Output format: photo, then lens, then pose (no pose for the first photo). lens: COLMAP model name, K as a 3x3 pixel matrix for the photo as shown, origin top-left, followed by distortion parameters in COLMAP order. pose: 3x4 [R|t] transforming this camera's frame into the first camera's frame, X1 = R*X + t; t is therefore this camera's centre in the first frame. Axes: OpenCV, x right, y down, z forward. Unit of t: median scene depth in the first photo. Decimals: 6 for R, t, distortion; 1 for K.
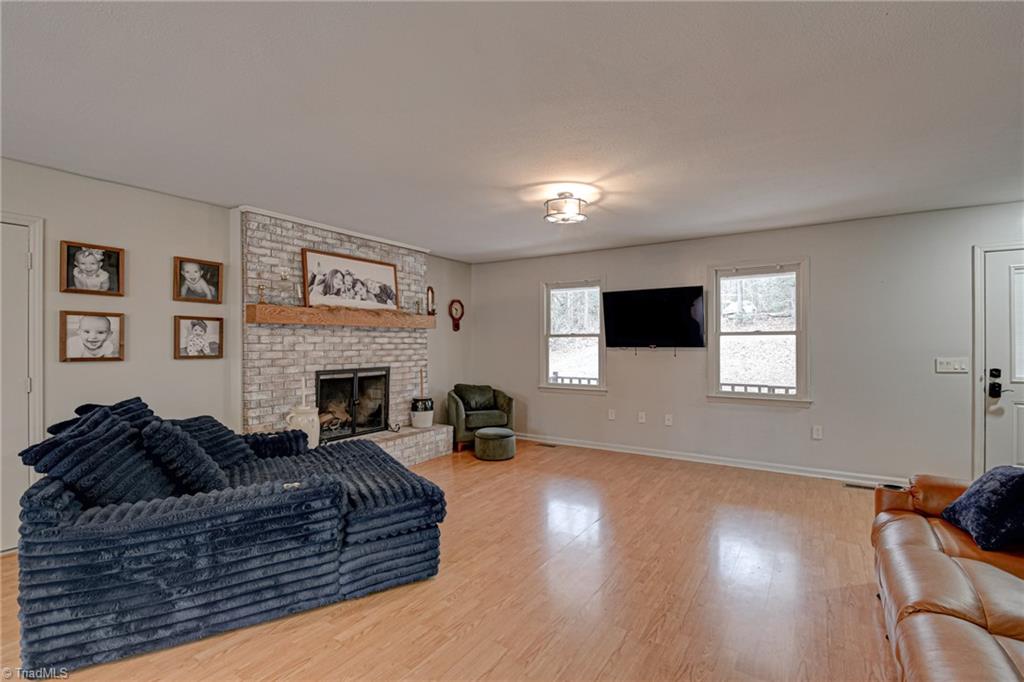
lens RADIAL K [[466.8, 0, 543.7], [0, 466.8, 345.6], [0, 0, 1]] dist [0.026843, -0.015195]
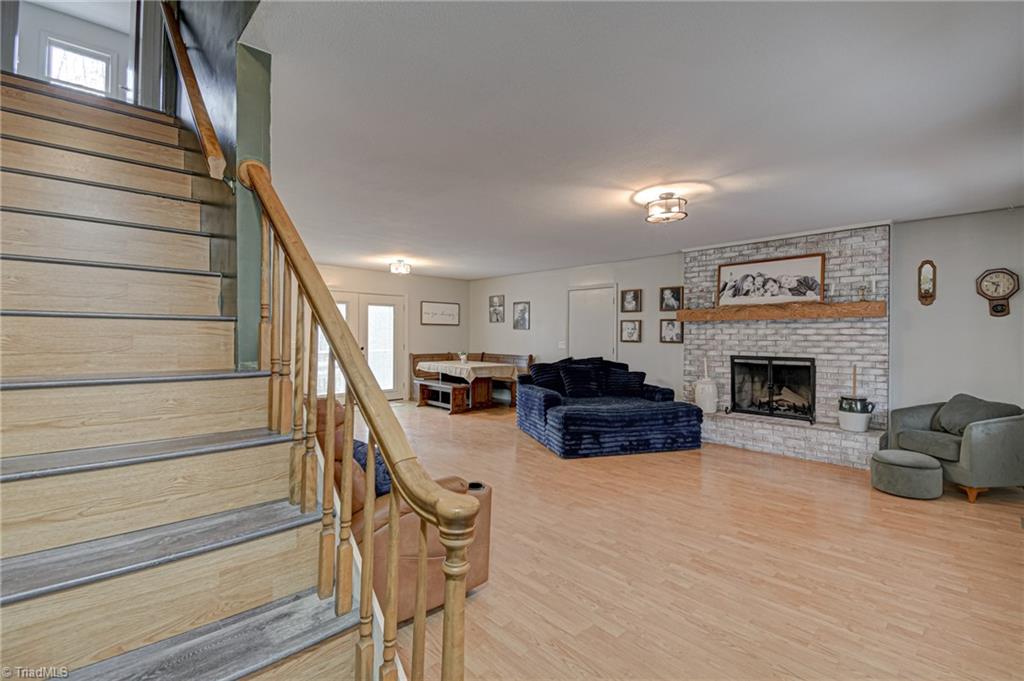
lens RADIAL K [[466.8, 0, 507.7], [0, 466.8, 335.5], [0, 0, 1]] dist [0.026843, -0.015195]
pose [[-0.288712, 0.004342, -0.957406, 0.952378], [-0.005960, 0.999962, 0.006332, -0.006418], [0.957397, 0.007534, -0.288675, 0.780779]]
